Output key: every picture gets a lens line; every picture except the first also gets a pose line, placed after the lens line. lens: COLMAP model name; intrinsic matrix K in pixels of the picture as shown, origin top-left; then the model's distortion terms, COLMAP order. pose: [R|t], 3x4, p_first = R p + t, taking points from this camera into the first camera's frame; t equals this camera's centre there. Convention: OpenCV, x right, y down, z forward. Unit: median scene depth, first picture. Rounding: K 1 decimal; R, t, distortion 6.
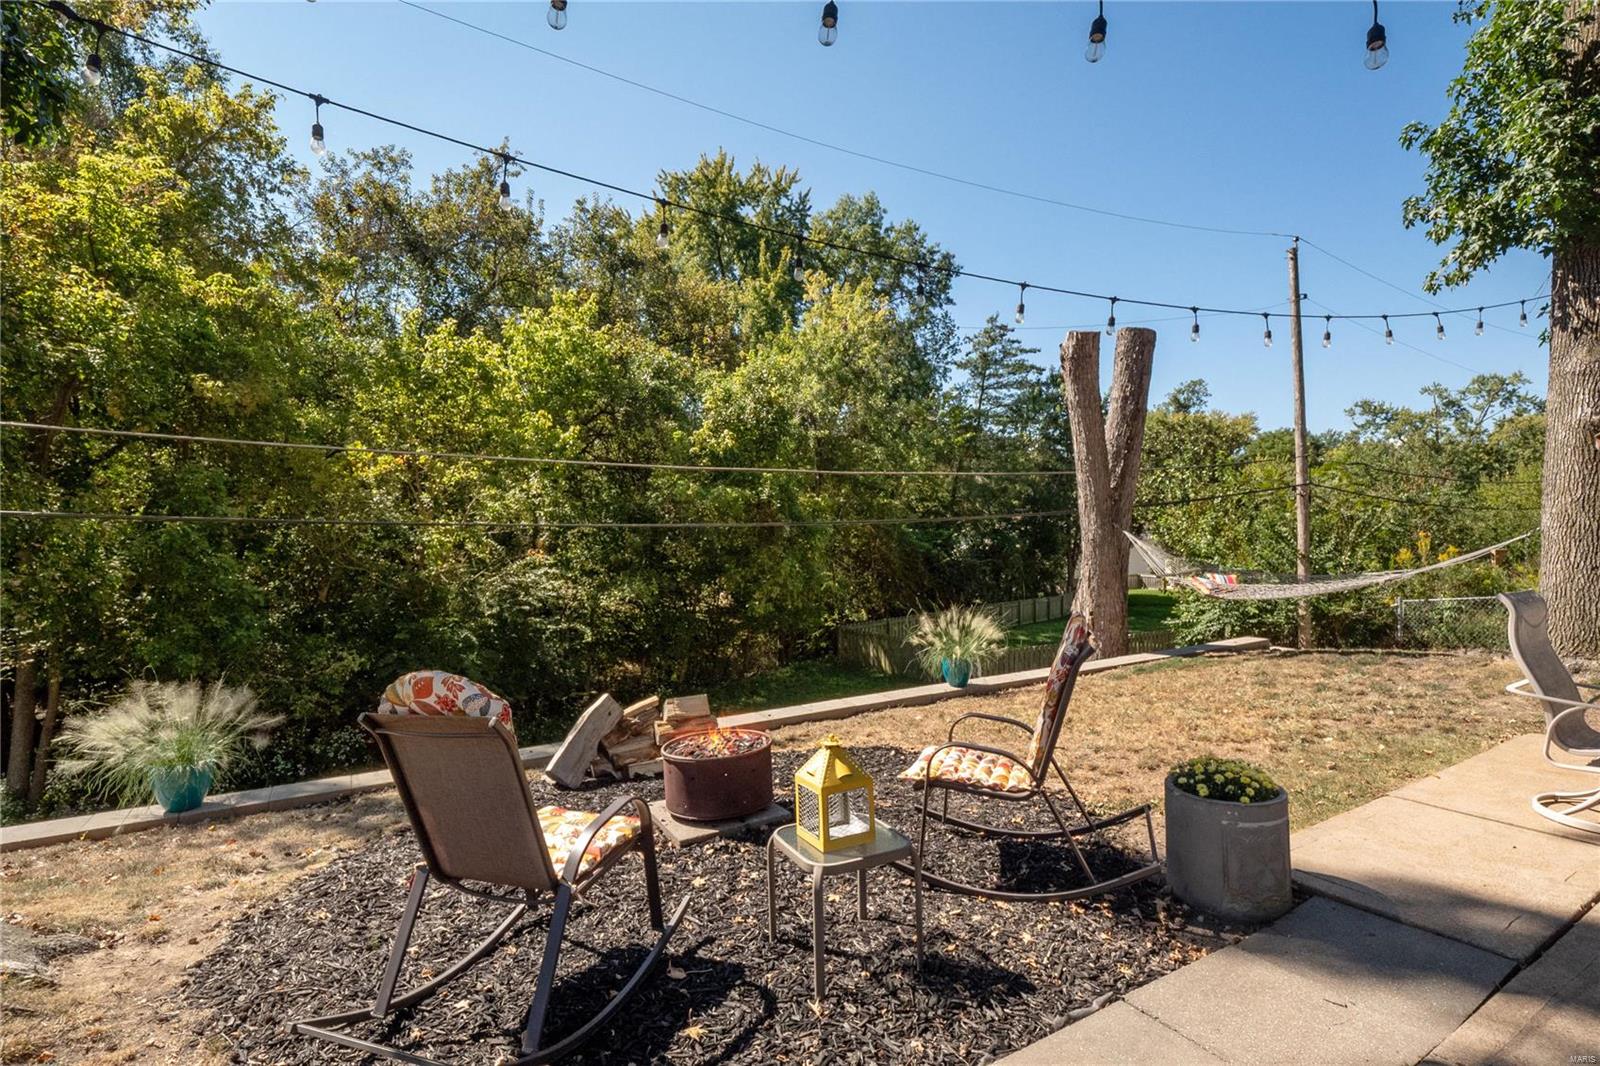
lens RADIAL K [[749.6, 0, 794.8], [0, 749.6, 541.1], [0, 0, 1]] dist [-0.027343, -0.000342]
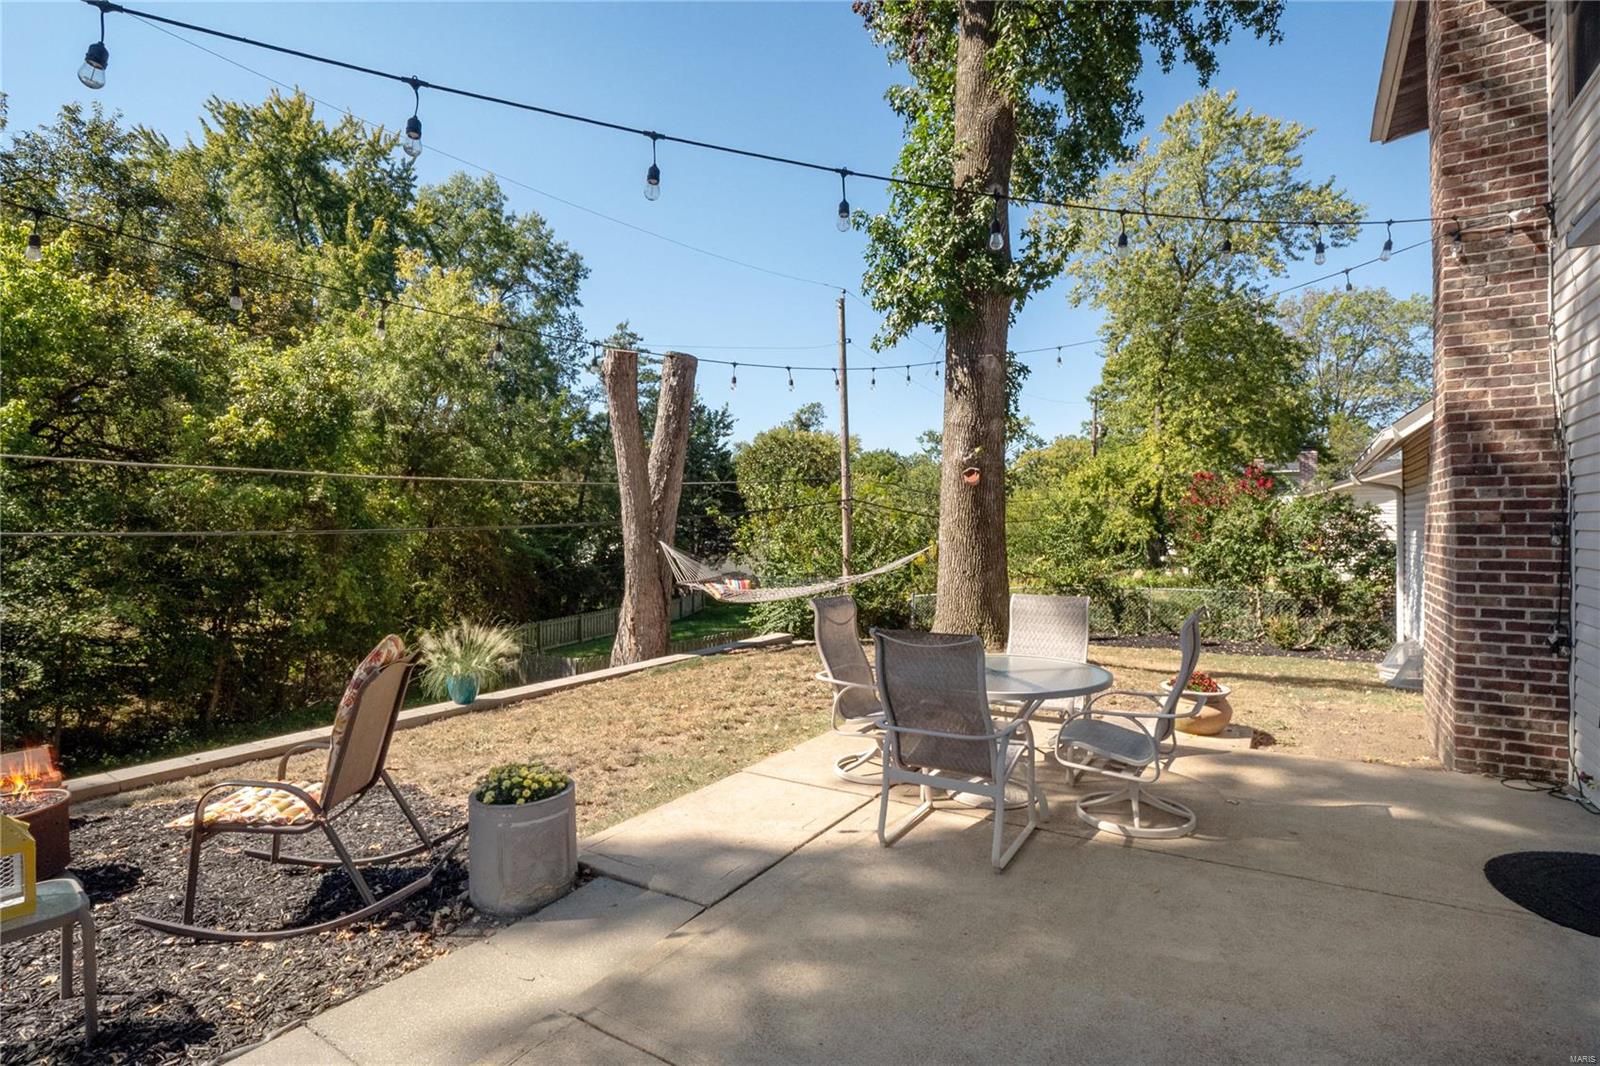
lens RADIAL K [[749.6, 0, 807.5], [0, 749.6, 536.0], [0, 0, 1]] dist [-0.027343, -0.000342]
pose [[0.884648, 0.003764, 0.466245, 0.047657], [0.002136, 0.999924, -0.012125, -0.002714], [-0.466255, 0.011723, 0.884572, -0.017359]]
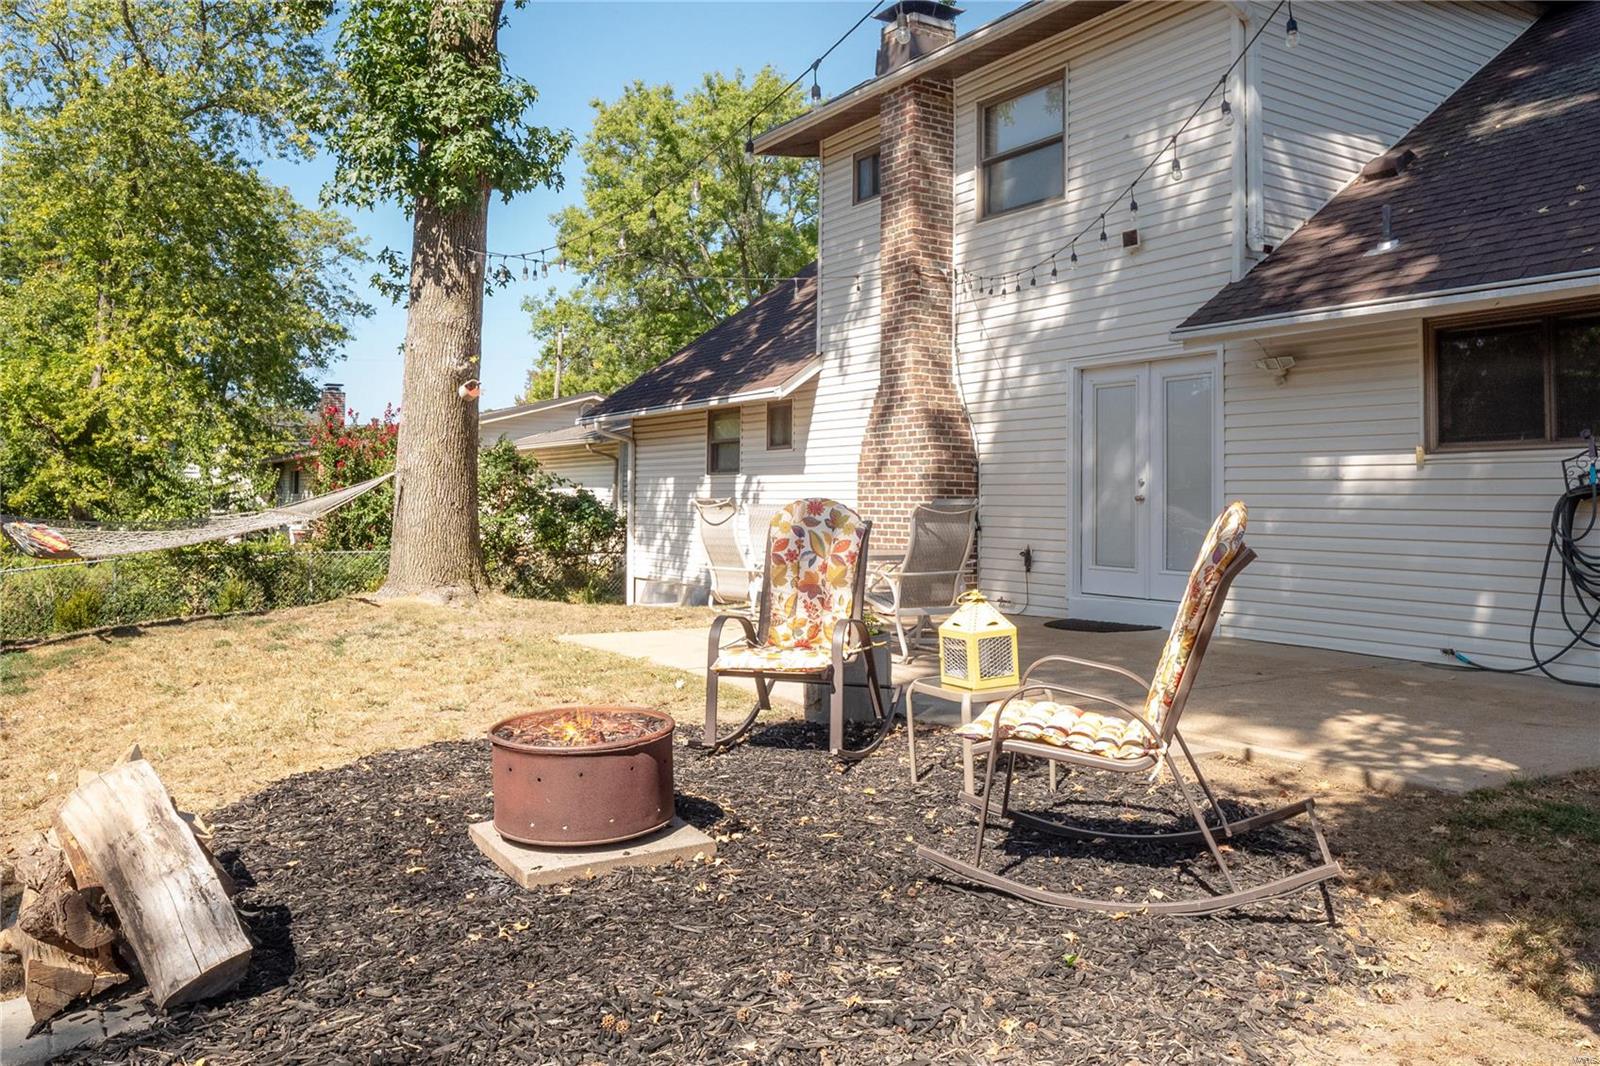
lens RADIAL K [[1166.7, 0, 796.0], [0, 1166.7, 521.0], [0, 0, 1]] dist [-0.006815, -0.000357]
pose [[-0.030899, 0.001375, 0.999522, -0.163223], [0.004068, 0.999991, -0.001250, 0.015716], [-0.999514, 0.004027, -0.030904, 0.121986]]
